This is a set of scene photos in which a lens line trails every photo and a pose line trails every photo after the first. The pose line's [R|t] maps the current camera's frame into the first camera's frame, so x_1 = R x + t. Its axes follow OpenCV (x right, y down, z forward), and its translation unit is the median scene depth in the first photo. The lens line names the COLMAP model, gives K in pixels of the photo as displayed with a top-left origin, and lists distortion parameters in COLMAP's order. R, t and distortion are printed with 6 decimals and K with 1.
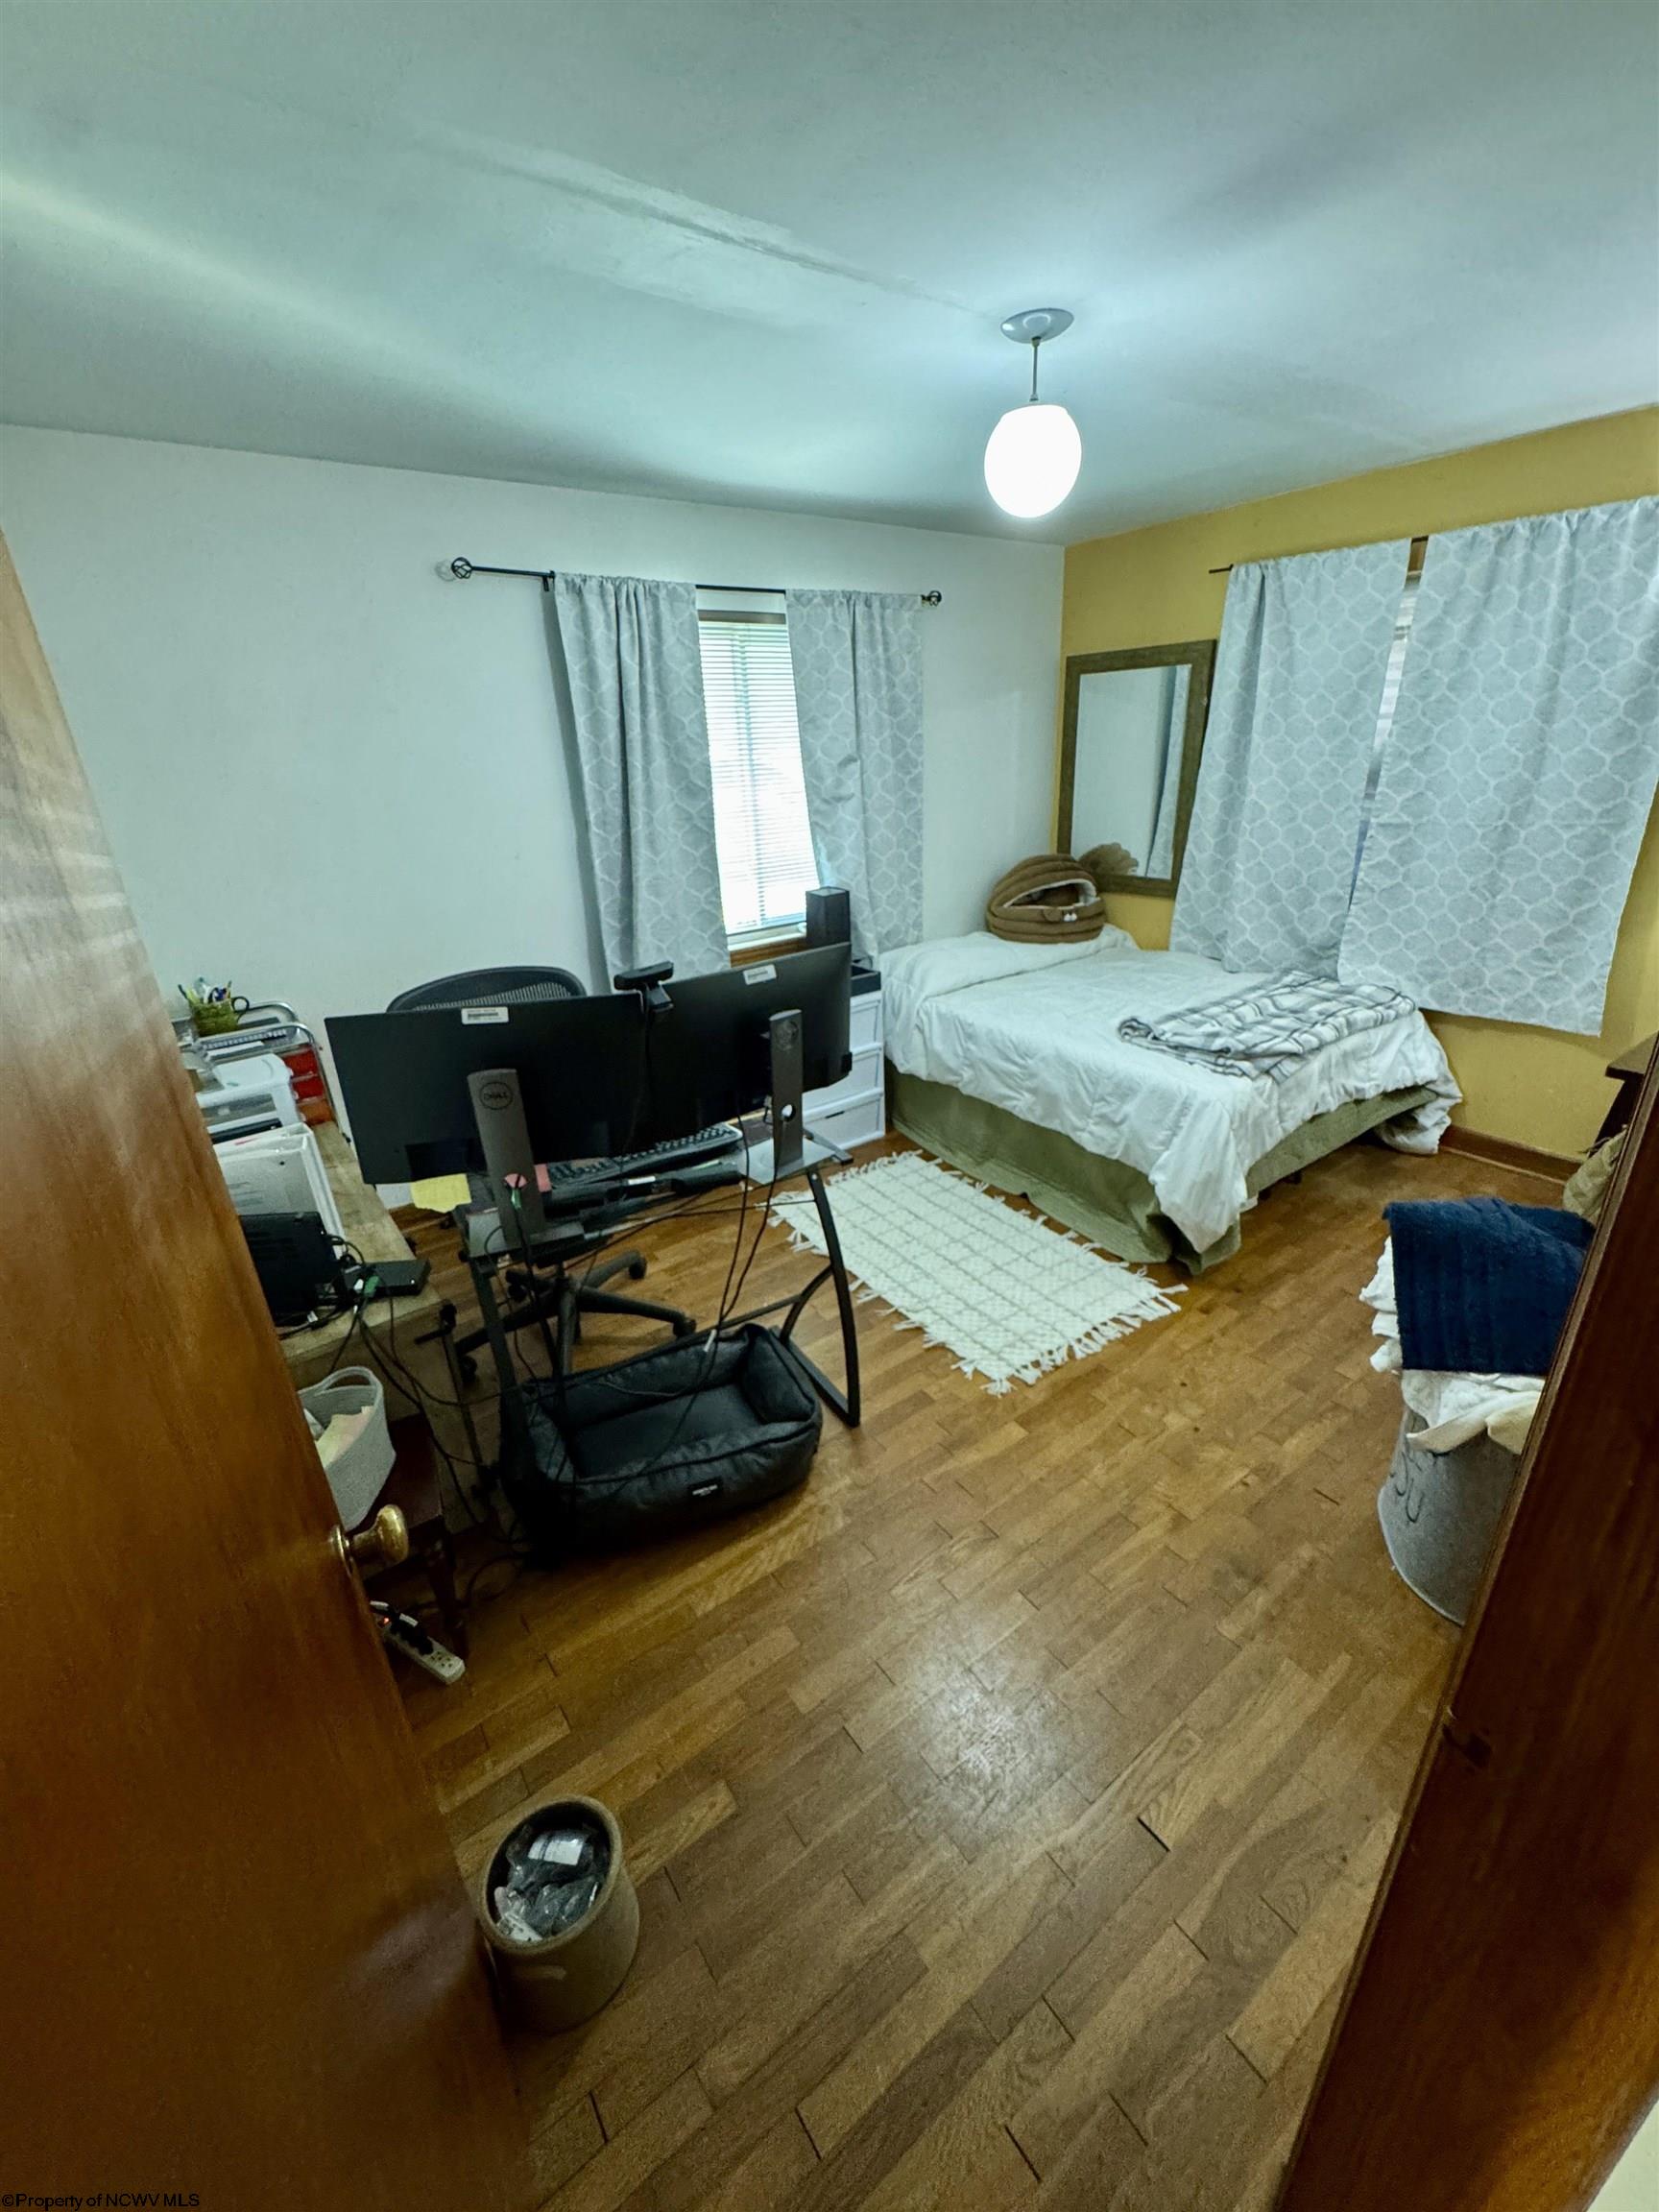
lens RADIAL K [[891.3, 0, 840.7], [0, 891.3, 1109.7], [0, 0, 1]] dist [-0.001605, -0.000386]
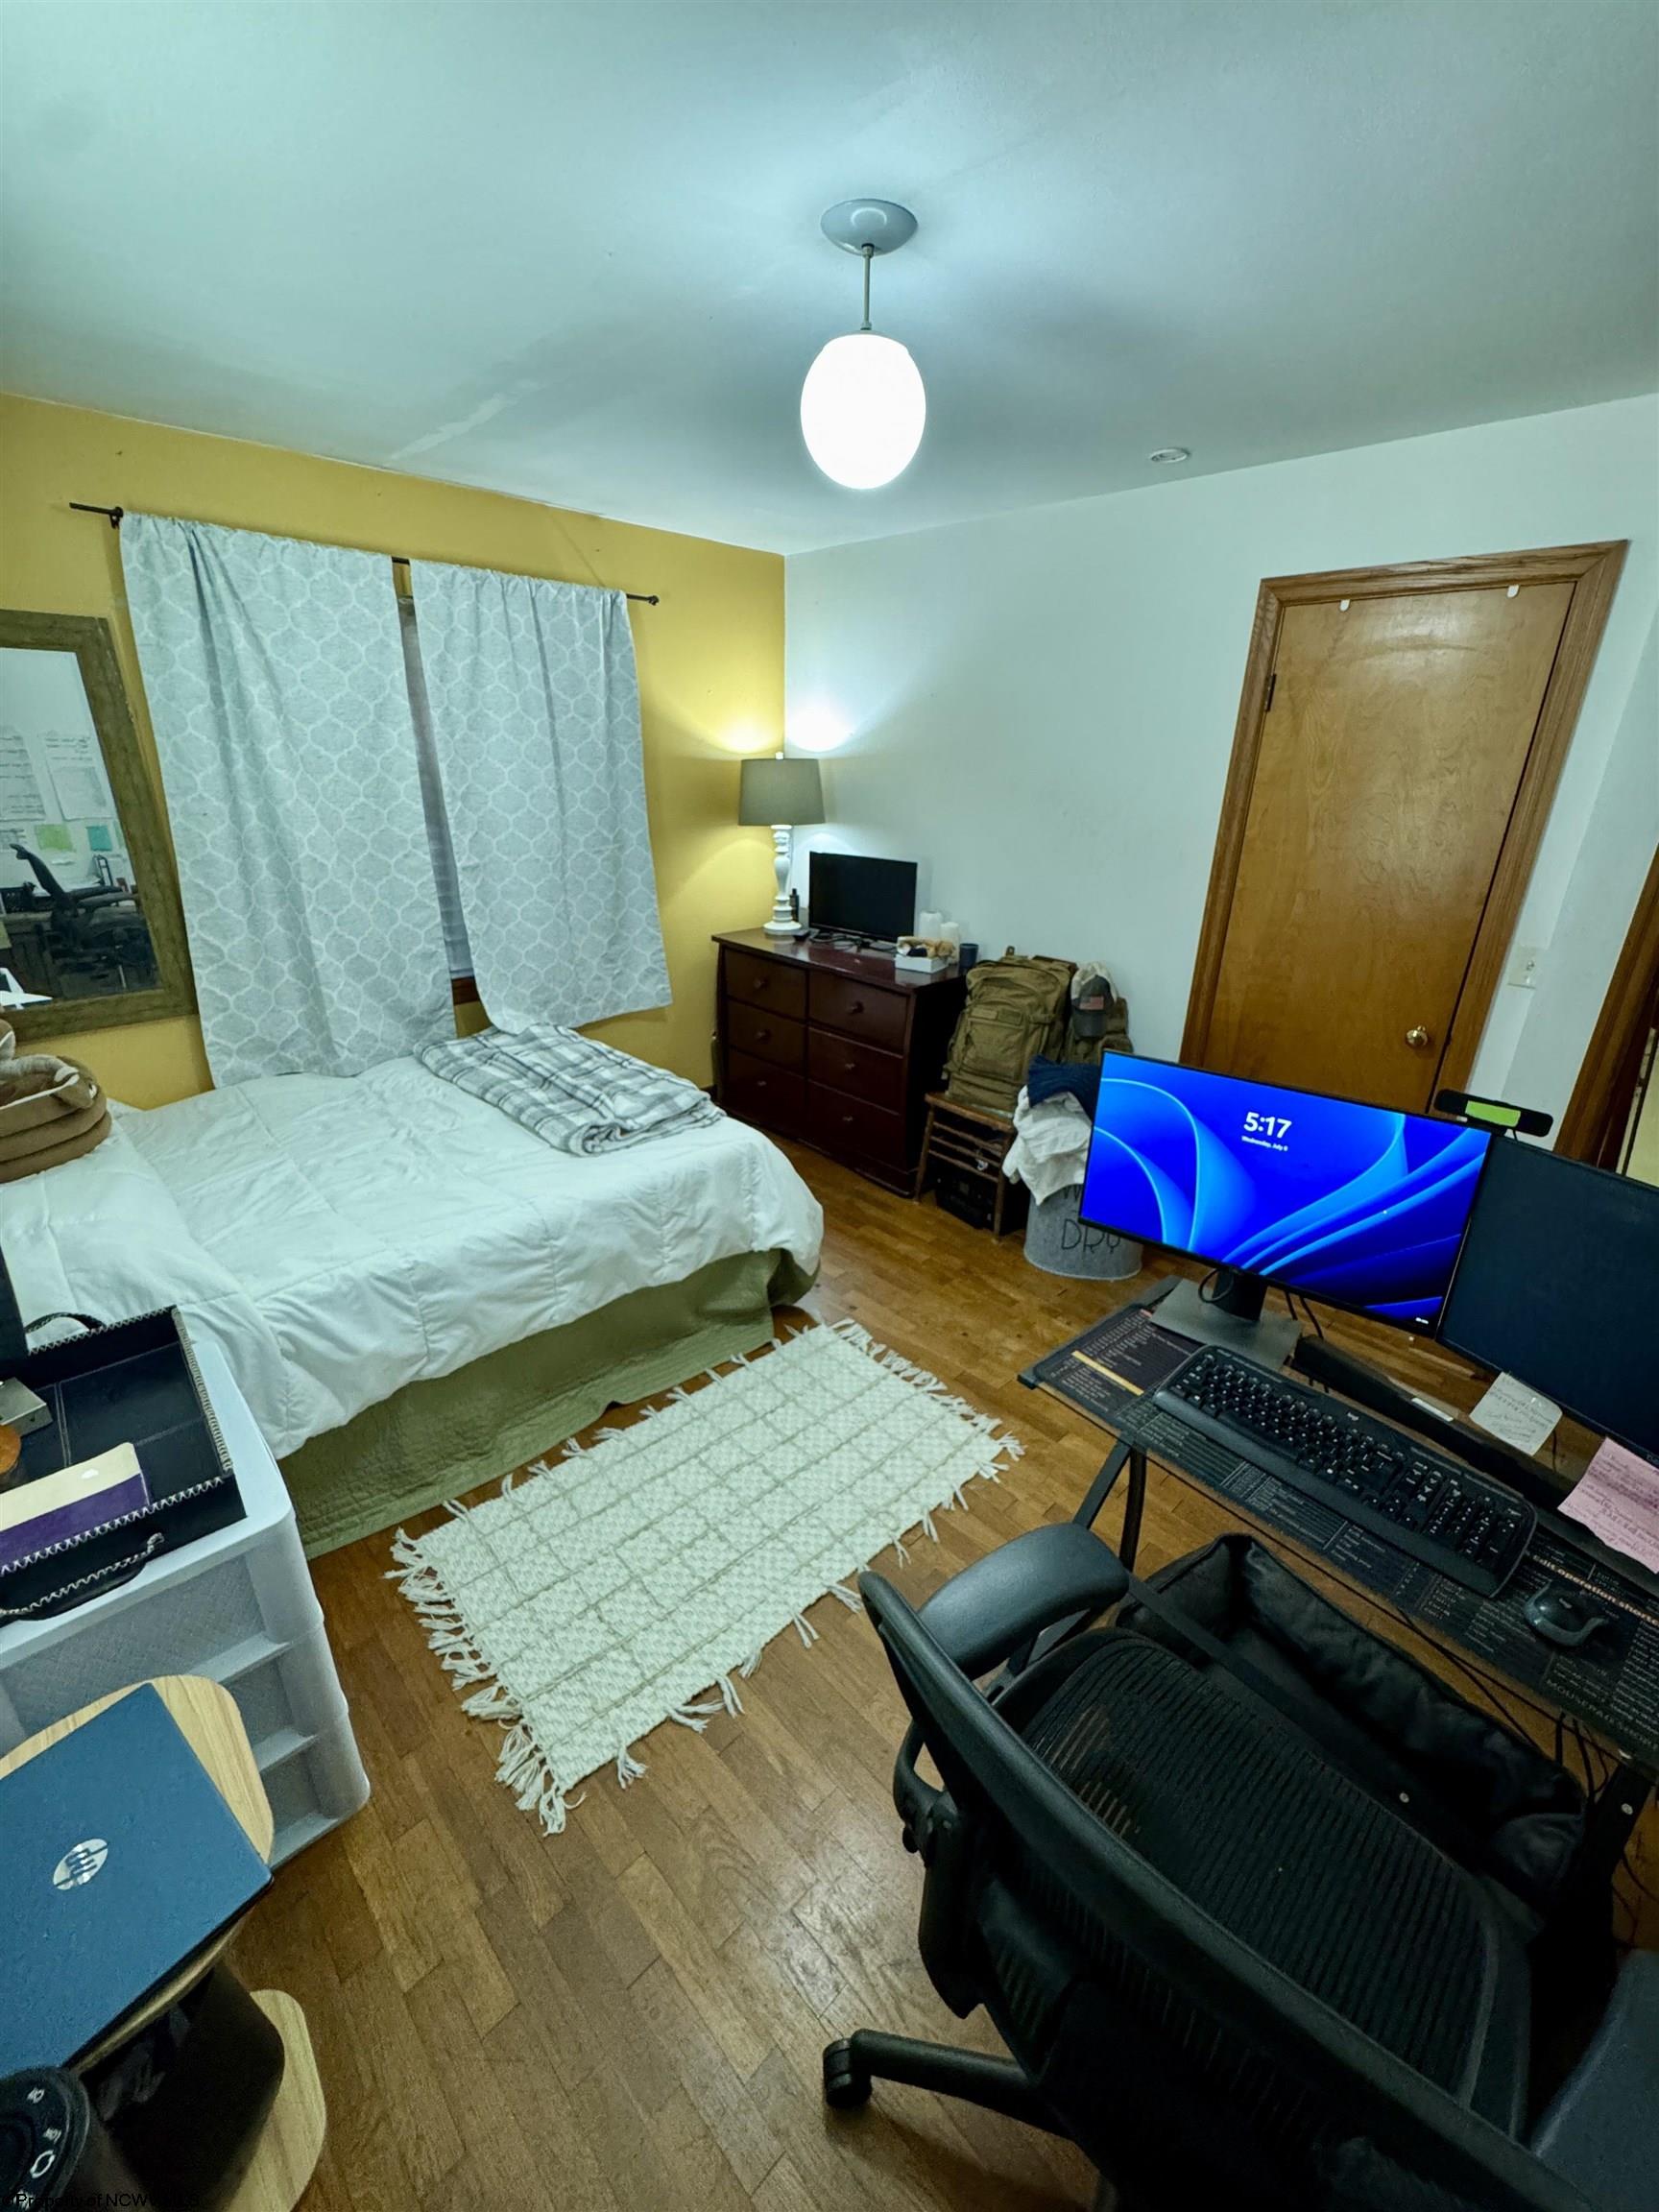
lens RADIAL K [[891.3, 0, 840.7], [0, 891.3, 1109.7], [0, 0, 1]] dist [-0.001605, -0.000386]
pose [[-0.152281, -0.338660, 0.928504, -0.418400], [0.367450, 0.852719, 0.371283, -0.313971], [-0.917492, 0.397718, -0.005412, 0.762201]]
